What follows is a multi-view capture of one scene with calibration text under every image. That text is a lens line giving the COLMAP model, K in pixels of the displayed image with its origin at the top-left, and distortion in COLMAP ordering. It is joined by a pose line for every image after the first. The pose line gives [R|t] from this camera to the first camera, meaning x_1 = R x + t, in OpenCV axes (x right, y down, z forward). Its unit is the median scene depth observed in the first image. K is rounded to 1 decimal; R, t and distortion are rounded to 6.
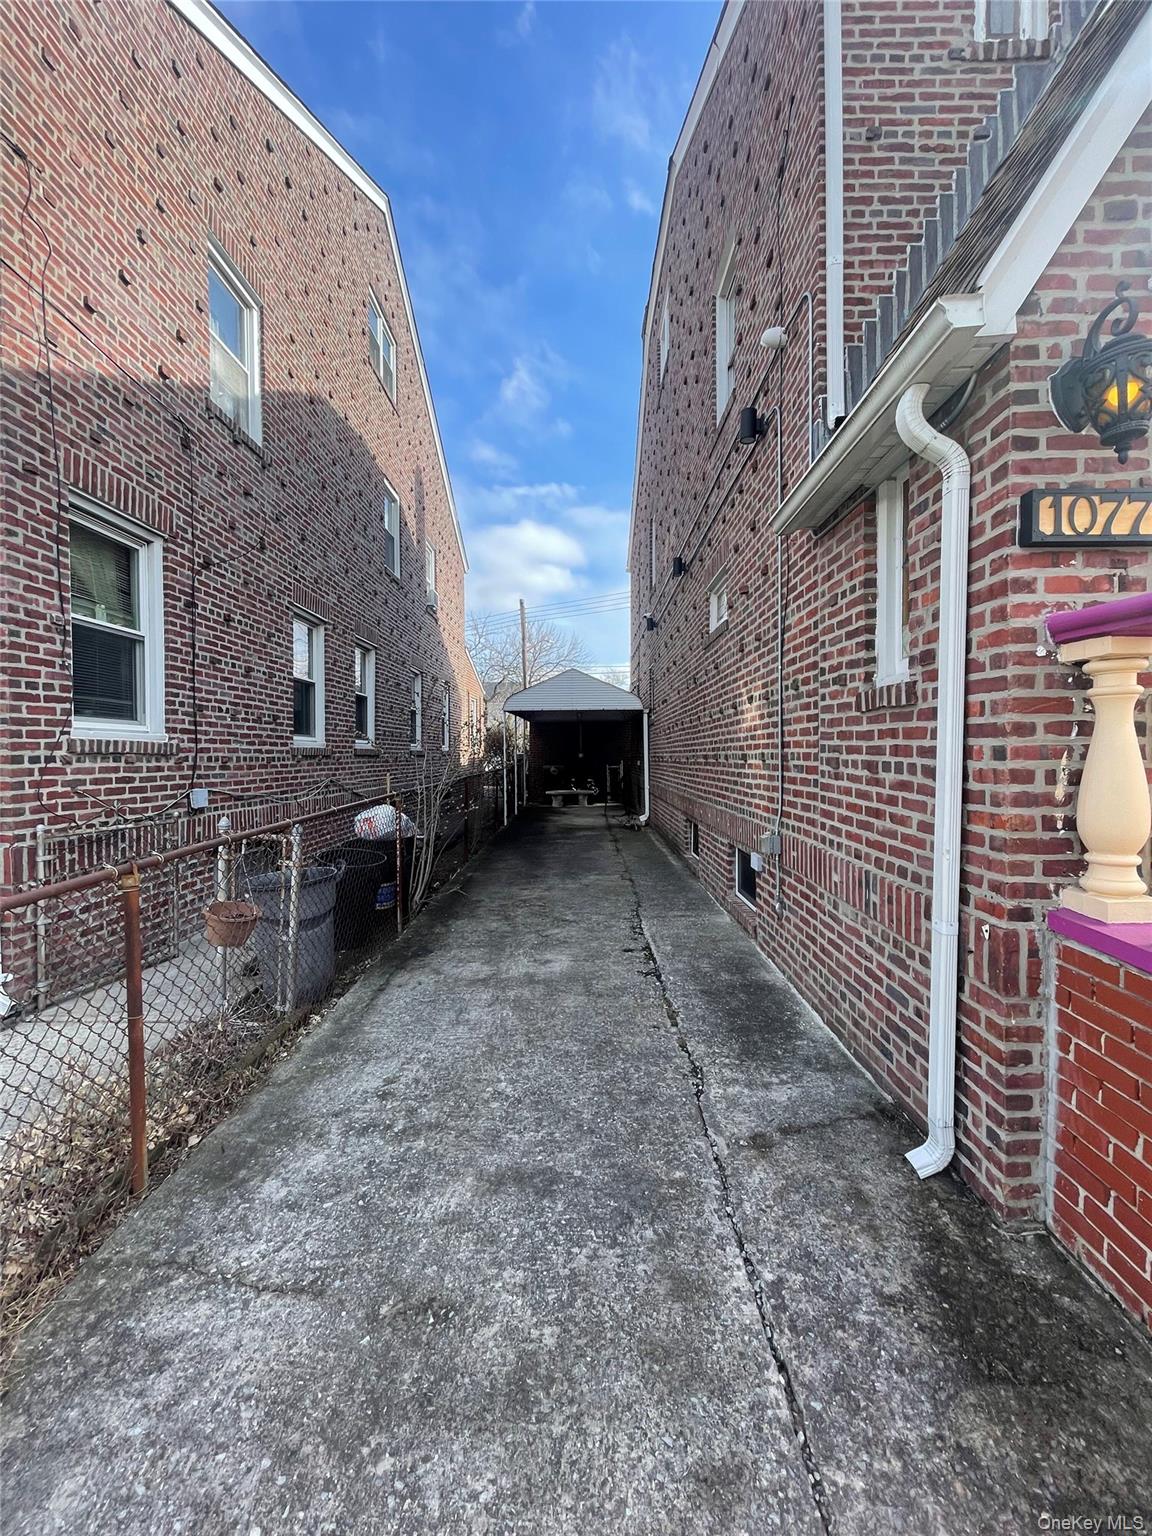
lens RADIAL K [[618.1, 0, 578.5], [0, 618.1, 766.5], [0, 0, 1]] dist [-0.002060, -0.000127]
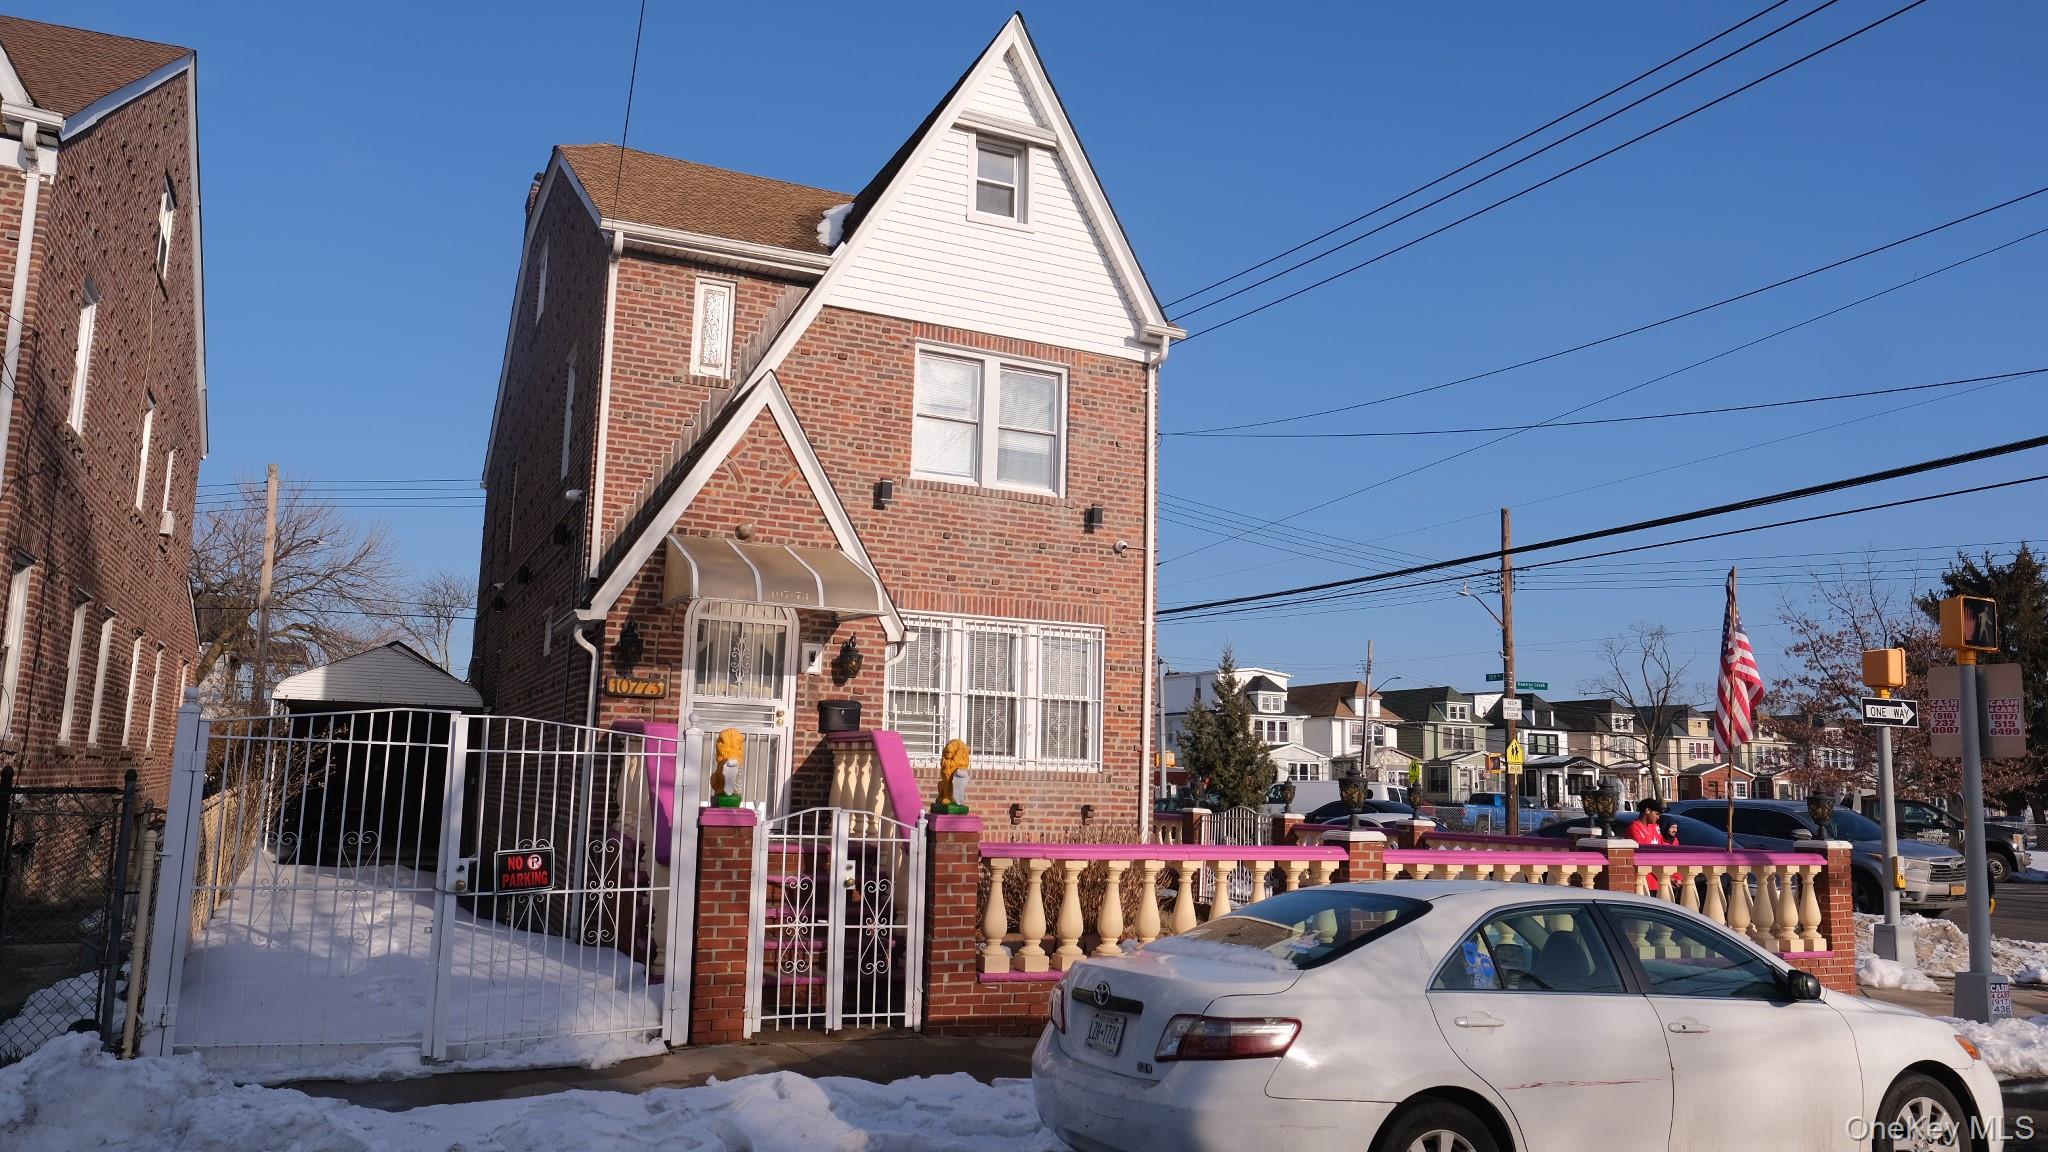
lens RADIAL K [[1464.9, 0, 1023.9], [0, 1464.9, 574.2], [0, 0, 1]] dist [-0.002030, 0.000214]
pose [[0.903820, 0.092692, 0.417753, -0.200035], [-0.024443, 0.985847, -0.165859, 0.081408], [-0.427214, 0.139695, 0.893293, -3.128109]]
